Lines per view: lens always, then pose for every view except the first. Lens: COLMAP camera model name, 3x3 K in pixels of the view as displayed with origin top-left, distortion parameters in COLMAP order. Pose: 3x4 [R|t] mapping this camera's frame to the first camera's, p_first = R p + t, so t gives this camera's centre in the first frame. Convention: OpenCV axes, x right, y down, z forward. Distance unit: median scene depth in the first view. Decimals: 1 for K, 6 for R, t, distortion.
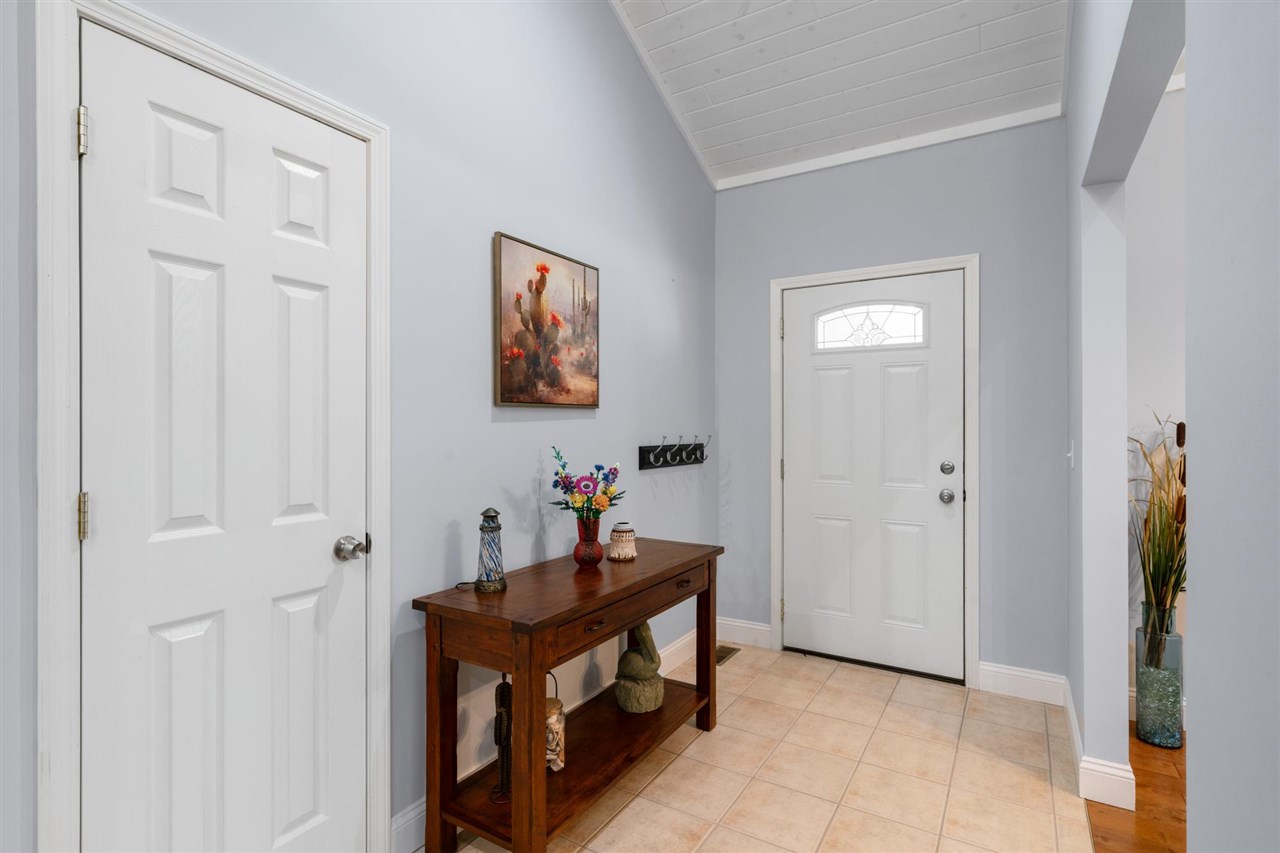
lens RADIAL K [[613.3, 0, 640.0], [0, 613.3, 426.5], [0, 0, 1]] dist [-0.002780, -0.000078]
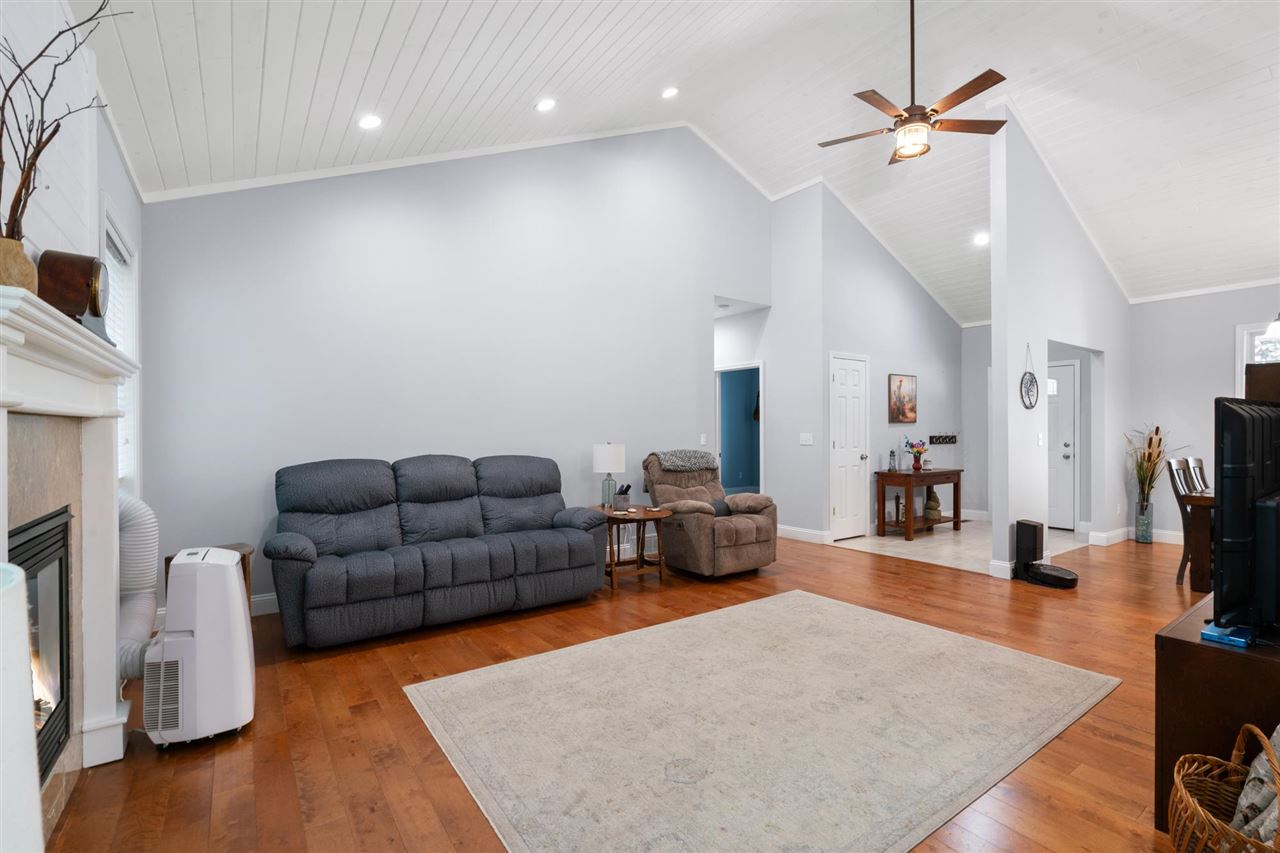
lens RADIAL K [[587.8, 0, 647.0], [0, 587.8, 423.8], [0, 0, 1]] dist [-0.000681, 0.000856]
pose [[0.925249, -0.005416, -0.379322, -0.220868], [0.002706, 0.999967, -0.007677, -0.005805], [0.379351, 0.006077, 0.925233, -2.427340]]
